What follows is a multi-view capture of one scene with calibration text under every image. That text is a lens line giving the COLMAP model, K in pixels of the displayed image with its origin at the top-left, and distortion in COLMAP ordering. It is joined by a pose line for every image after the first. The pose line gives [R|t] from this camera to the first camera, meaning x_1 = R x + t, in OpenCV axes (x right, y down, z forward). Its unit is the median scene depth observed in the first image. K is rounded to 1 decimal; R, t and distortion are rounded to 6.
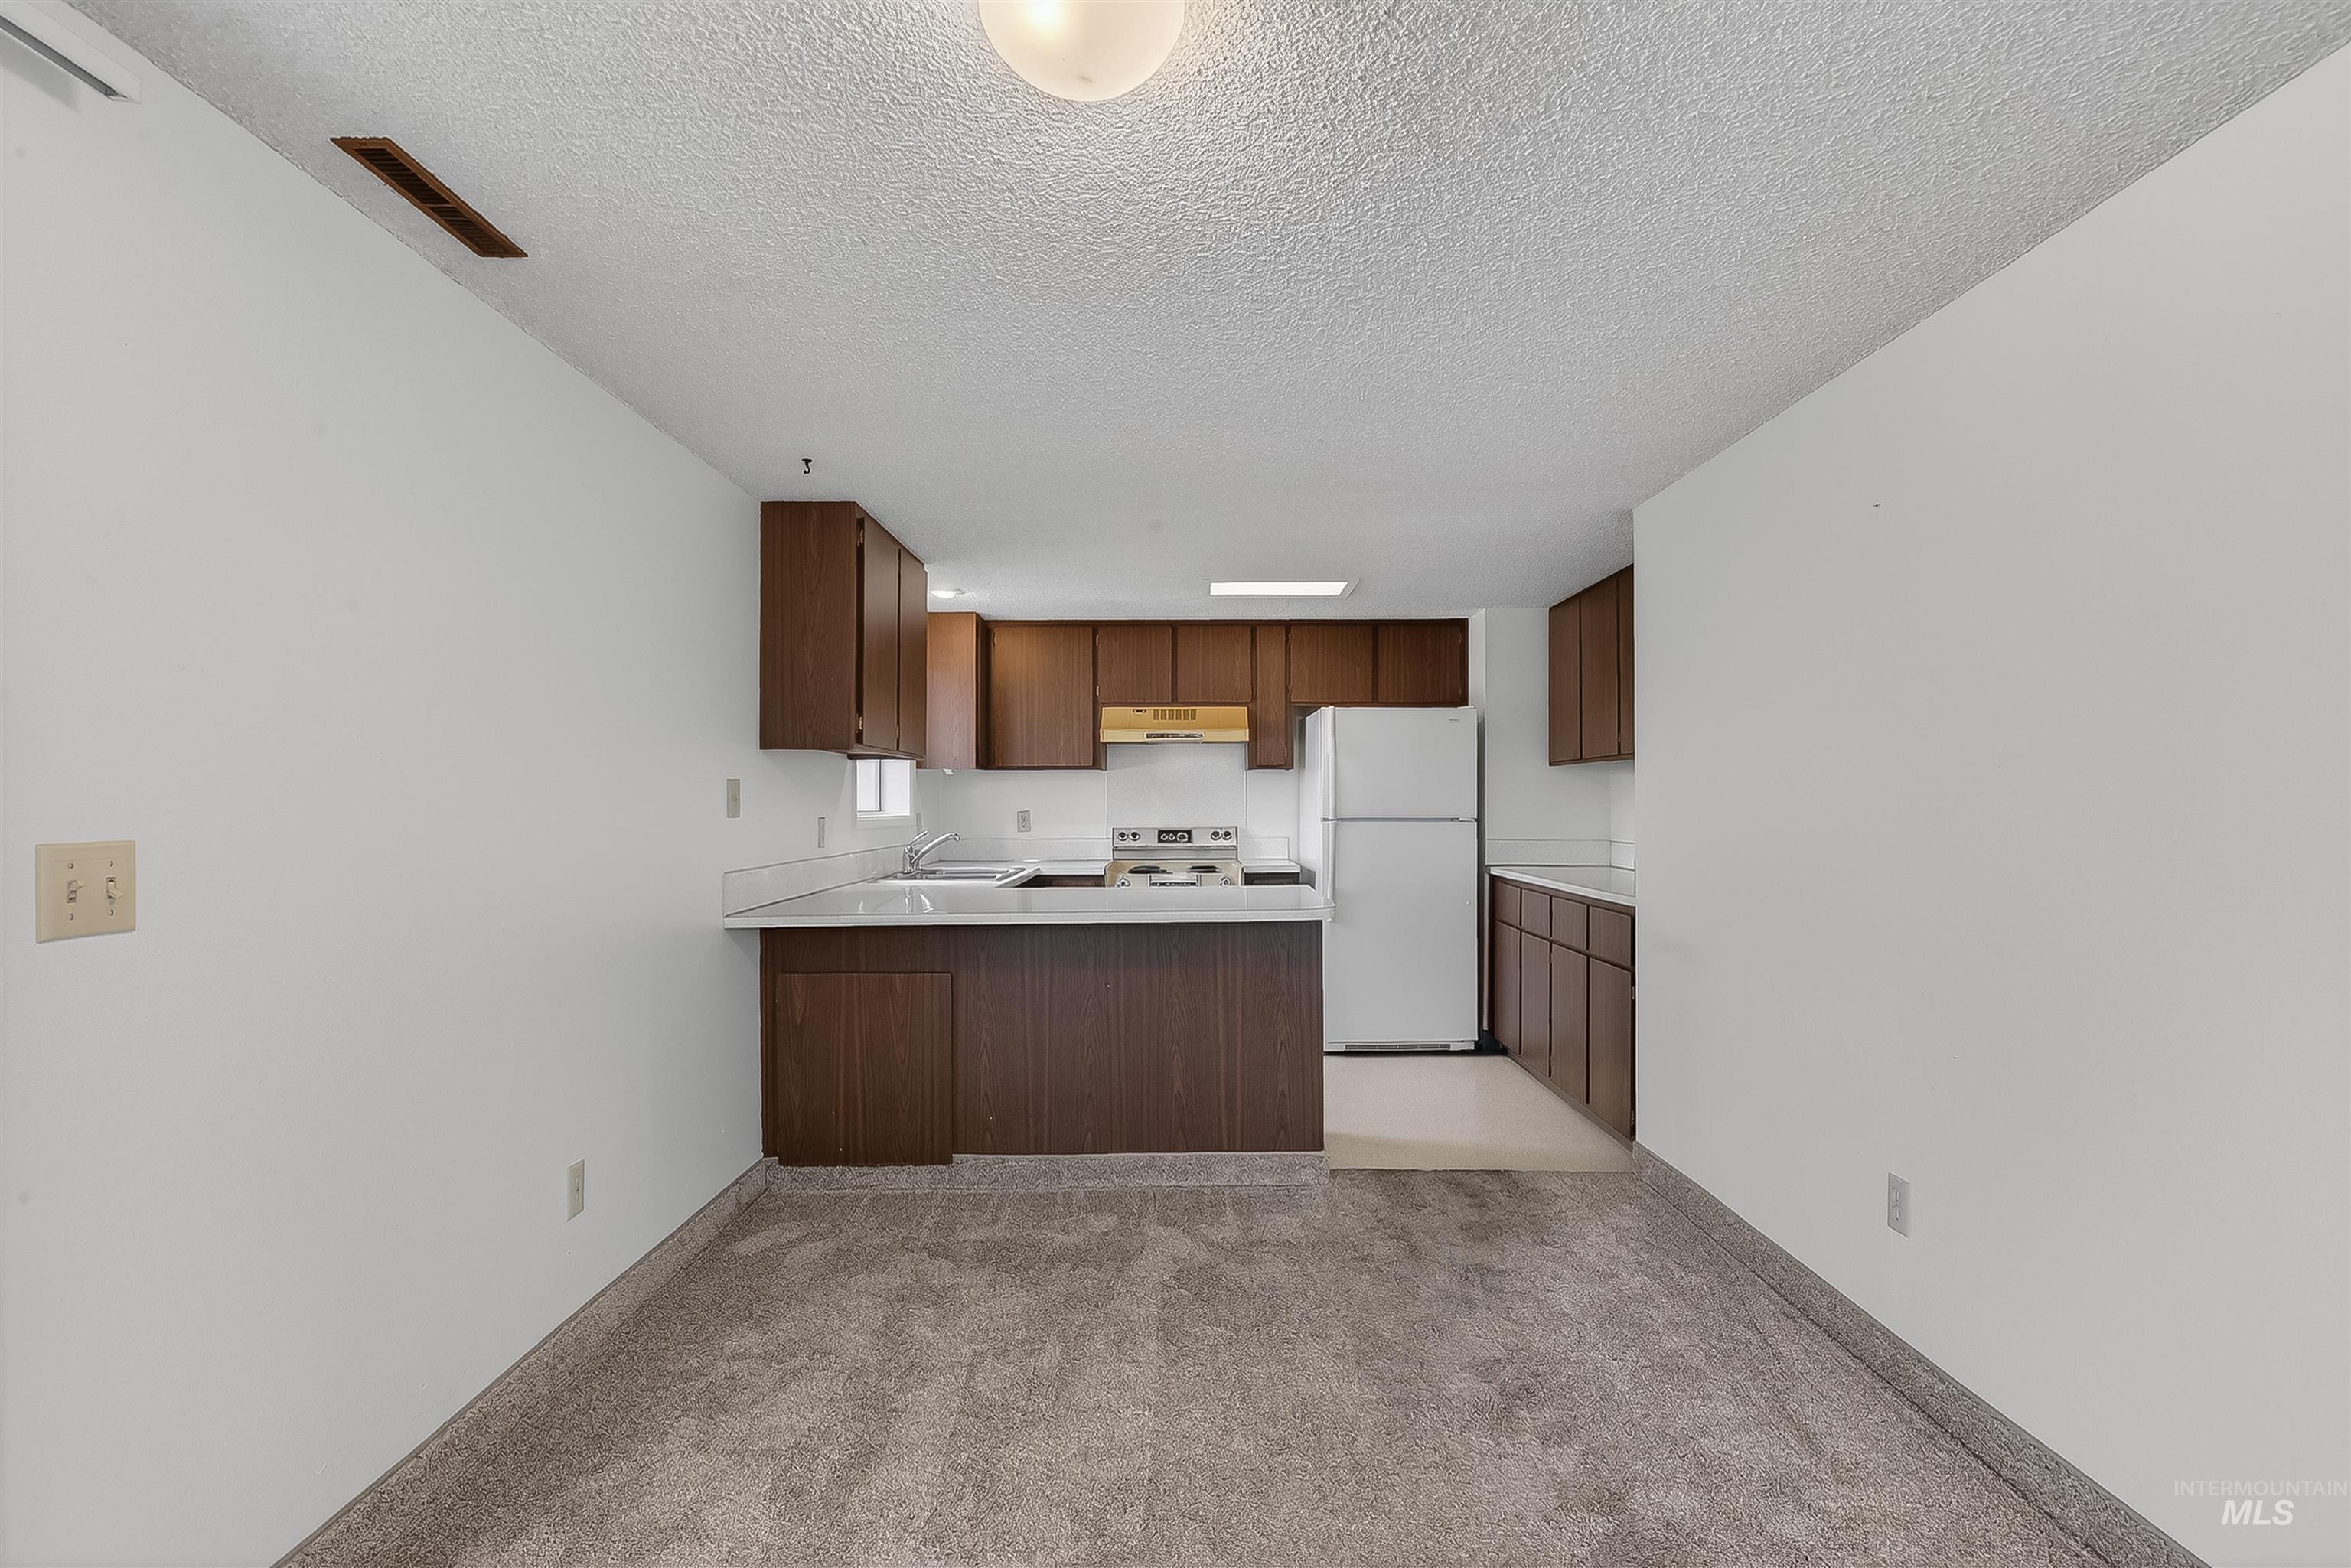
lens RADIAL K [[1068.3, 0, 1177.4], [0, 1068.3, 809.3], [0, 0, 1]] dist [0.000052, 0.000297]
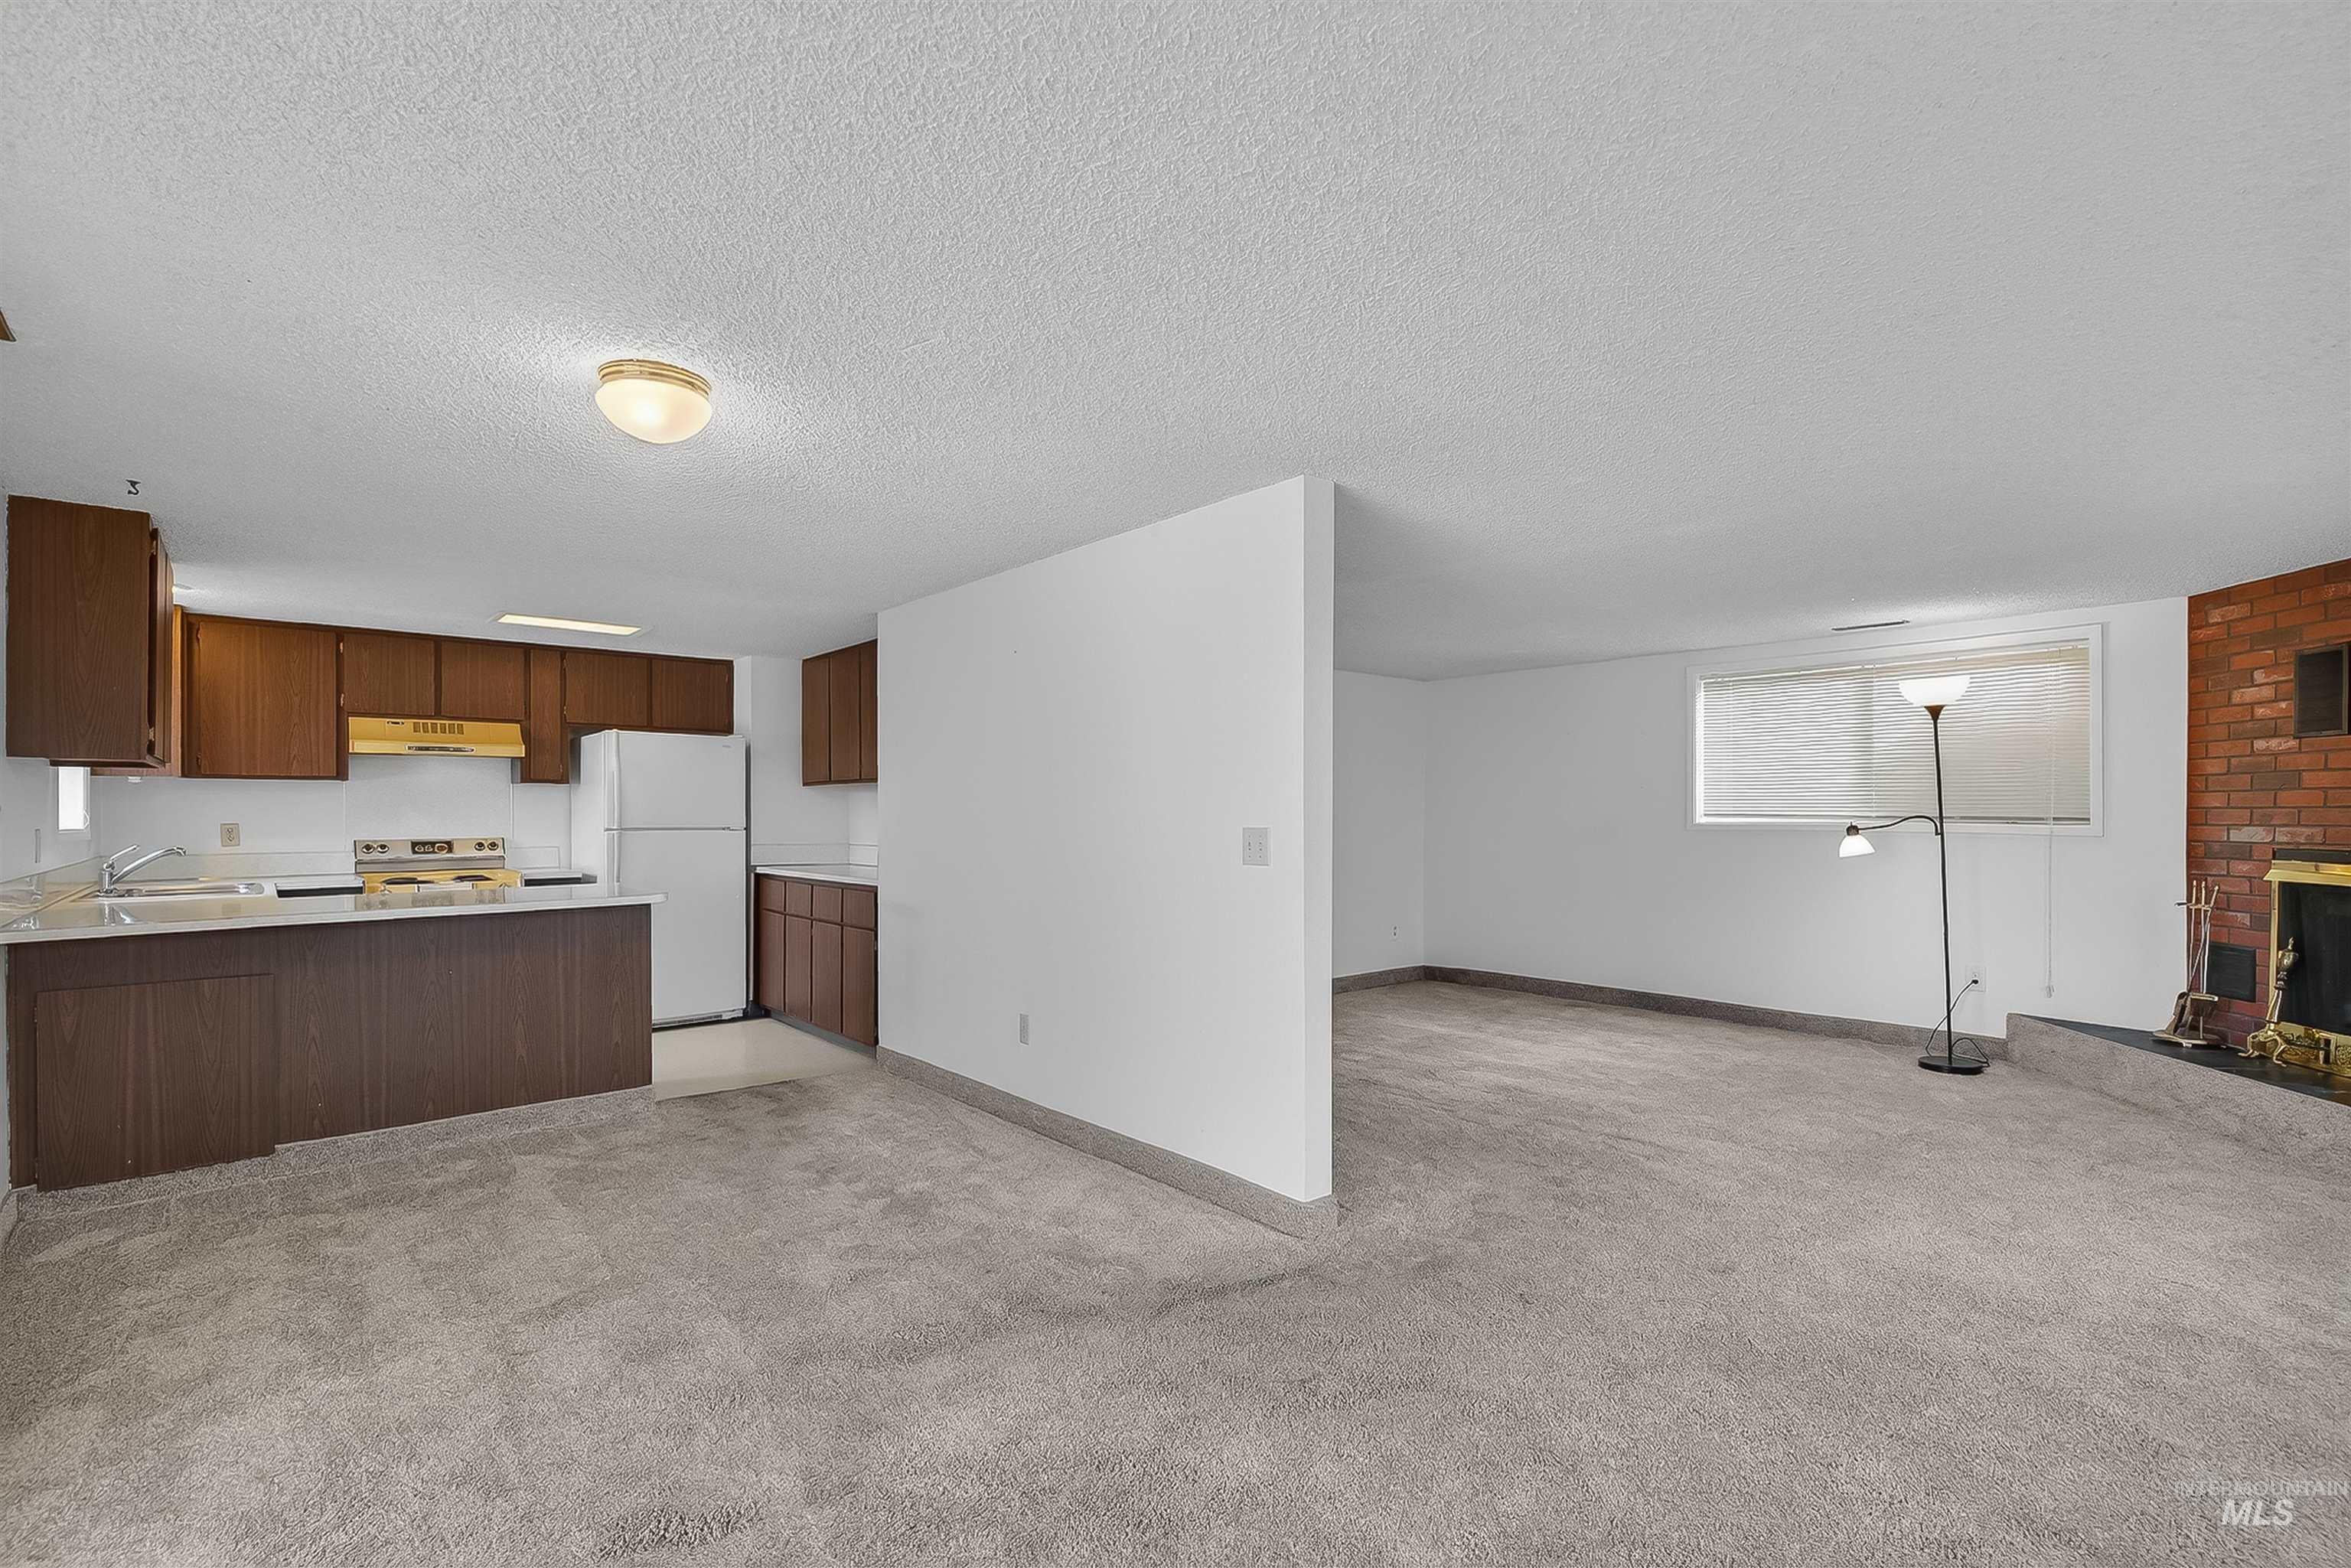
lens RADIAL K [[1068.3, 0, 1177.4], [0, 1068.3, 809.3], [0, 0, 1]] dist [0.000052, 0.000297]
pose [[0.757086, 0.003791, 0.653304, -0.152037], [0.004732, 0.999925, -0.011286, 0.004270], [-0.653298, 0.011636, 0.757012, -0.263089]]
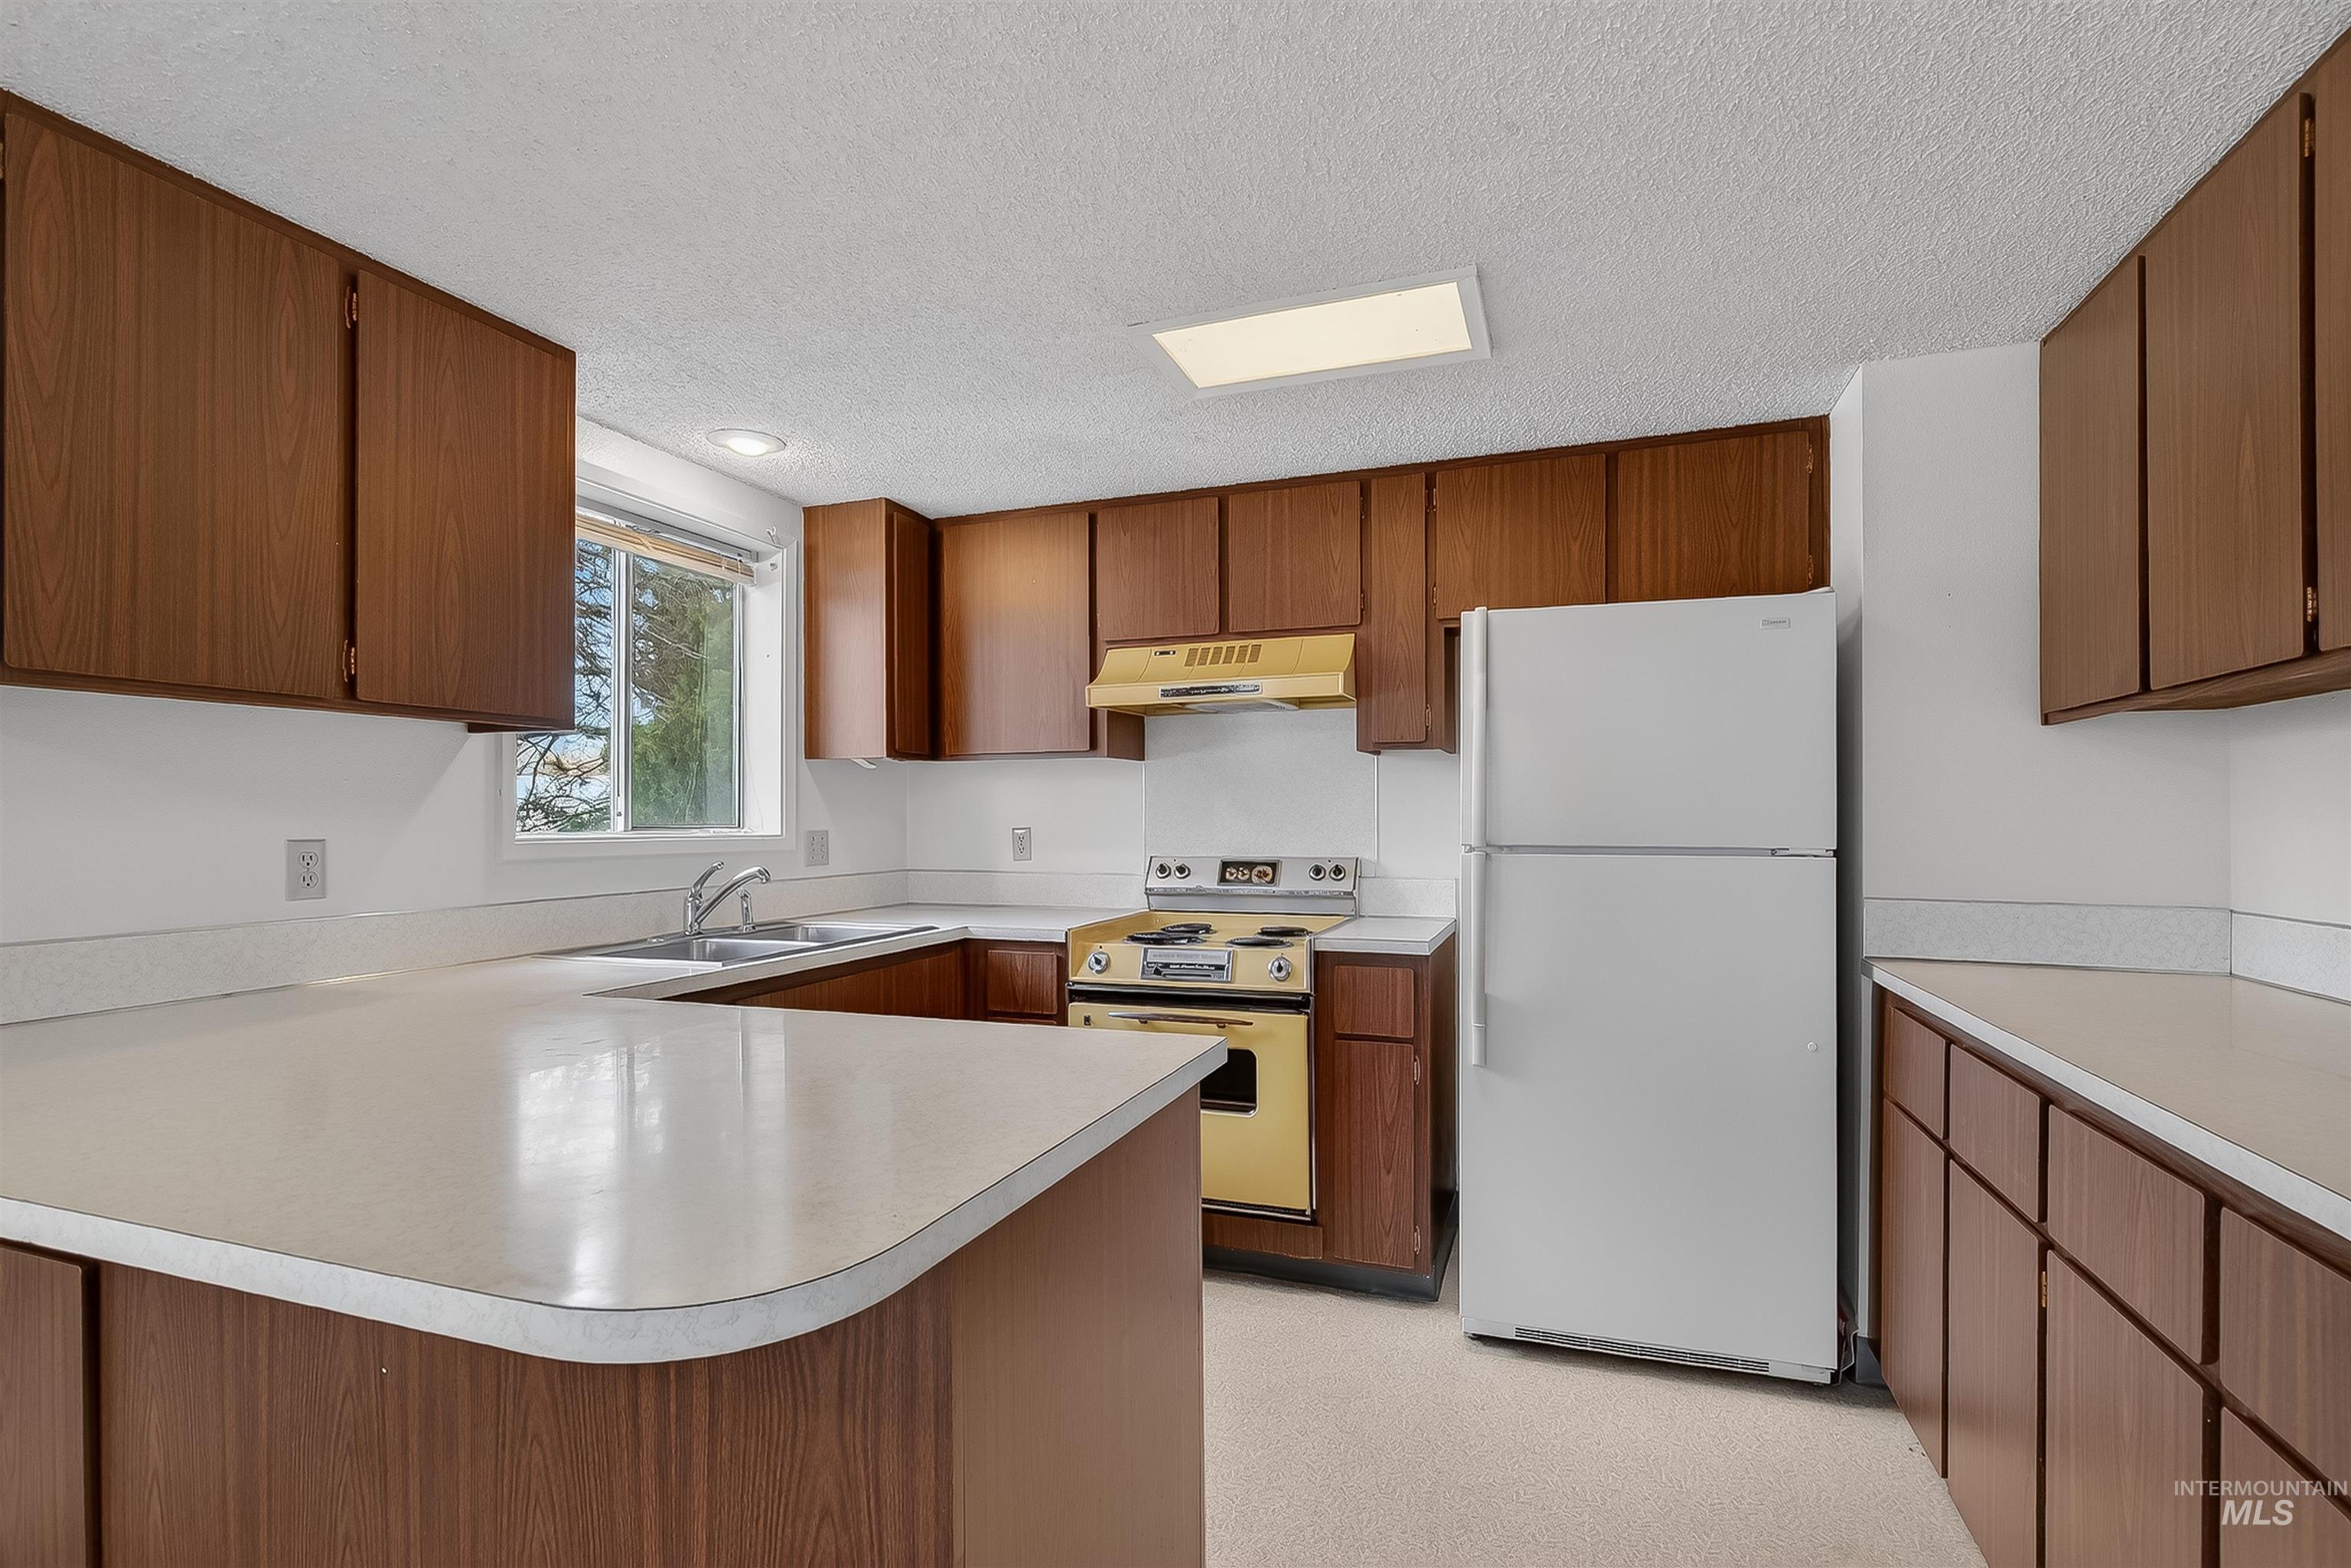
lens RADIAL K [[1032.9, 0, 1207.1], [0, 1032.9, 821.0], [0, 0, 1]] dist [-0.002161, -0.000149]
pose [[0.940590, 0.002285, -0.339538, 0.194223], [-0.003319, 0.999991, -0.002466, -0.001198], [0.339529, 0.003446, 0.940589, 0.555364]]
